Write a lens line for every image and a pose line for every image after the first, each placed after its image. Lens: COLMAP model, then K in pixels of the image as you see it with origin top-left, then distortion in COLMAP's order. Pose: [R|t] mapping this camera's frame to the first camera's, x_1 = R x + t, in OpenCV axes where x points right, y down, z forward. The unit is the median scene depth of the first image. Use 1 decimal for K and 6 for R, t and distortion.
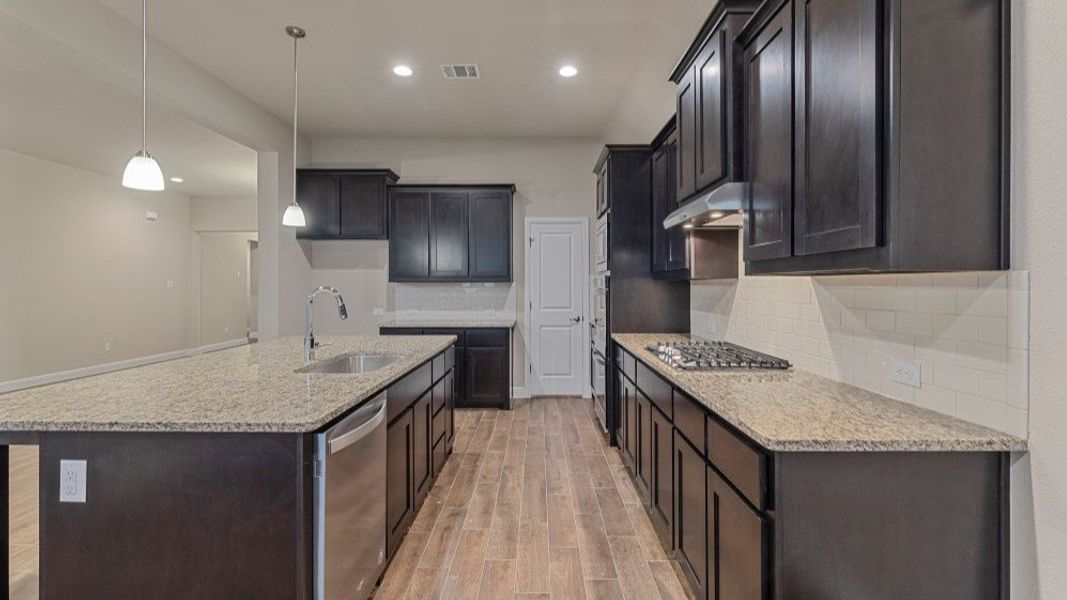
lens RADIAL K [[477.4, 0, 535.1], [0, 477.4, 283.9], [0, 0, 1]] dist [-0.001548, -0.000207]
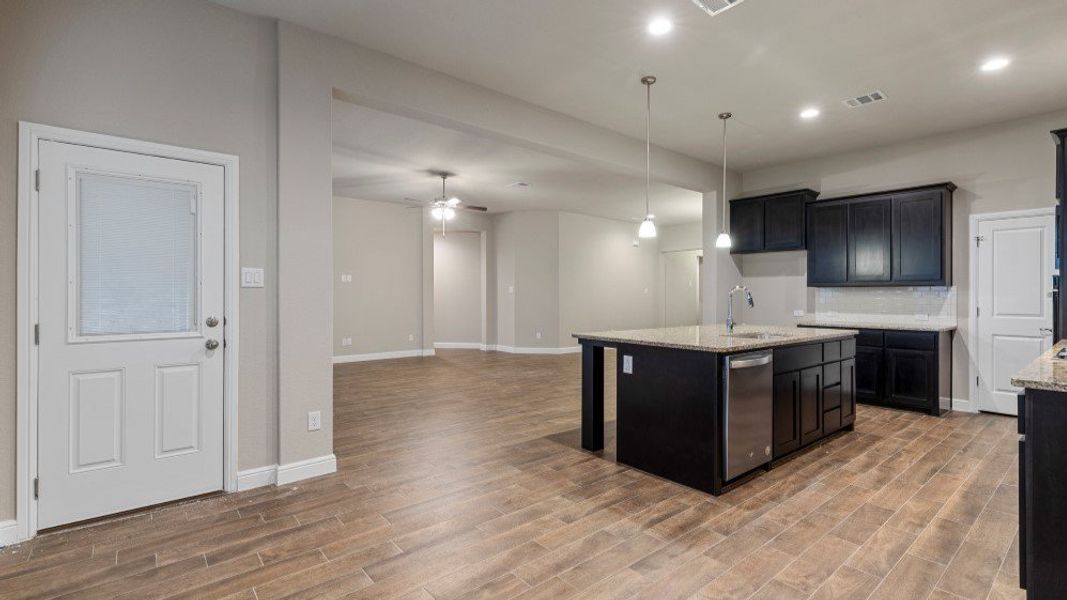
lens RADIAL K [[480.6, 0, 531.6], [0, 480.6, 293.9], [0, 0, 1]] dist [-0.000394, -0.000288]
pose [[0.640525, 0.001369, -0.767936, 0.213626], [-0.002984, 0.999995, -0.000705, 0.021953], [0.767931, 0.002743, 0.640526, -0.340917]]
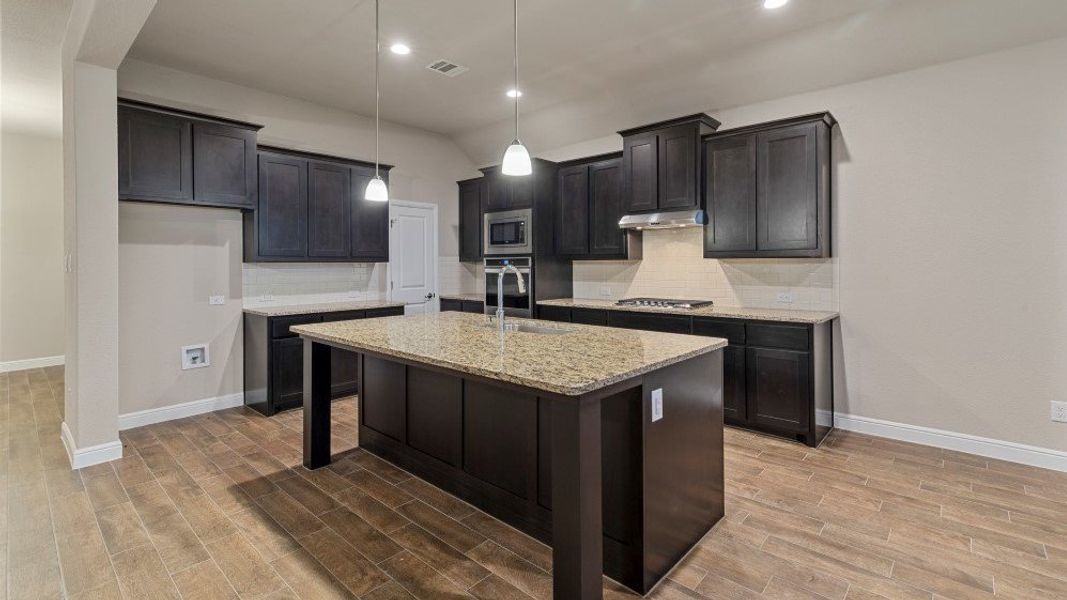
lens RADIAL K [[476.3, 0, 537.3], [0, 476.3, 263.7], [0, 0, 1]] dist [-0.000209, -0.000214]
pose [[0.671036, -0.001926, 0.741422, -0.809688], [0.003754, 0.999993, -0.000799, 0.001699], [-0.741415, 0.003320, 0.671038, 0.119656]]
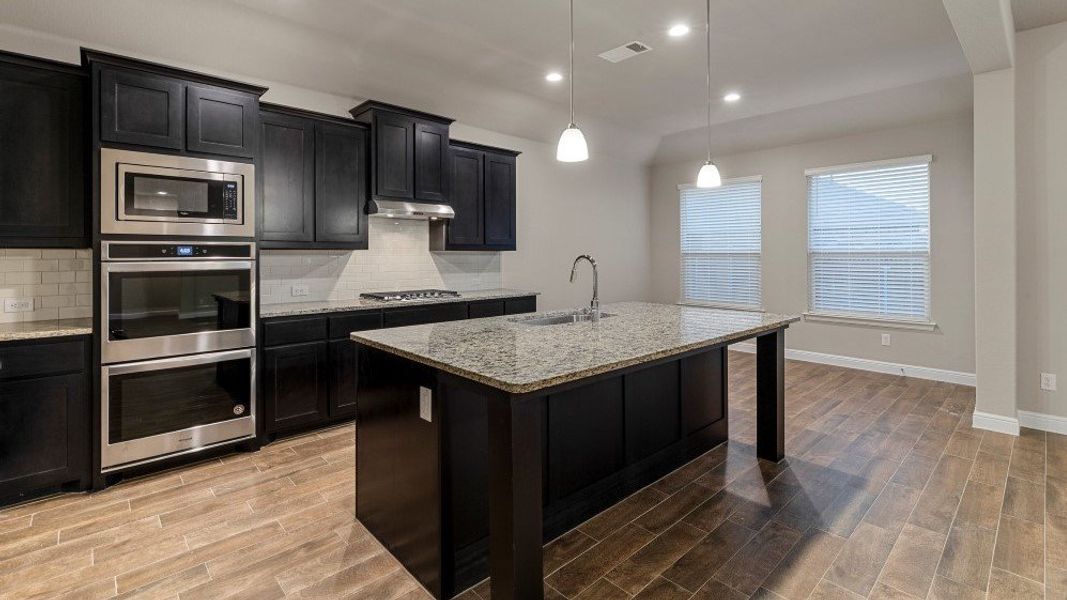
lens RADIAL K [[480.8, 0, 535.4], [0, 480.8, 251.0], [0, 0, 1]] dist [0.012728, -0.000105]
pose [[-0.685042, 0.005614, 0.728482, -0.780459], [-0.000479, 0.999967, -0.008157, 0.002406], [-0.728503, -0.005937, -0.685017, 1.221952]]
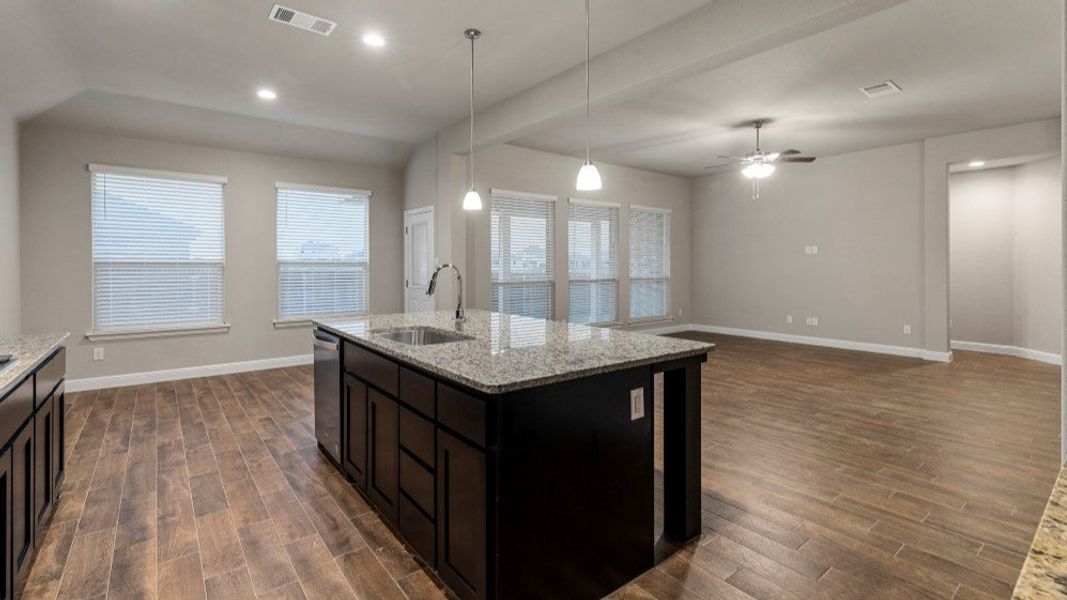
lens RADIAL K [[476.3, 0, 537.3], [0, 476.3, 263.7], [0, 0, 1]] dist [-0.000209, -0.000214]
pose [[-0.776537, 0.001769, -0.630069, 0.061040], [0.002791, 0.999996, -0.000633, 0.002872], [0.630065, -0.002250, -0.776539, 1.297591]]
